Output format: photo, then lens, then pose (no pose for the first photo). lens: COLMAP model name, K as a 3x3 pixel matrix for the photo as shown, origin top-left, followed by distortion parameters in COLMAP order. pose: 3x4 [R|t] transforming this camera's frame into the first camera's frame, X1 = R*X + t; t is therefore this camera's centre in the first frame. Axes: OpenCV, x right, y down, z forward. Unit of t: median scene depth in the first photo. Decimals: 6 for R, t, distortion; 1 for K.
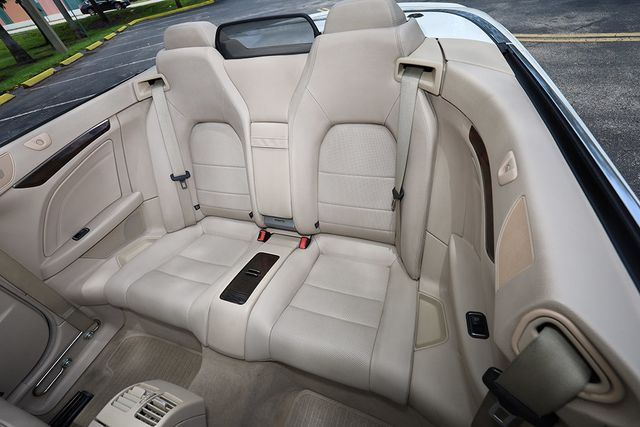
lens RADIAL K [[255.4, 0, 319.6], [0, 255.4, 213.9], [0, 0, 1]] dist [-0.002448, -0.000222]
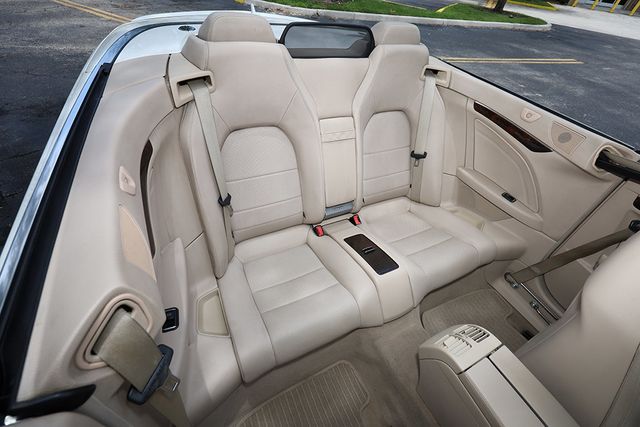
lens RADIAL K [[255.4, 0, 319.3], [0, 255.4, 213.2], [0, 0, 1]] dist [-0.002448, -0.000222]
pose [[0.693075, -0.326567, 0.642651, -1.093256], [0.346397, 0.932702, 0.100382, -0.106812], [-0.632183, 0.153041, 0.759554, 0.268578]]
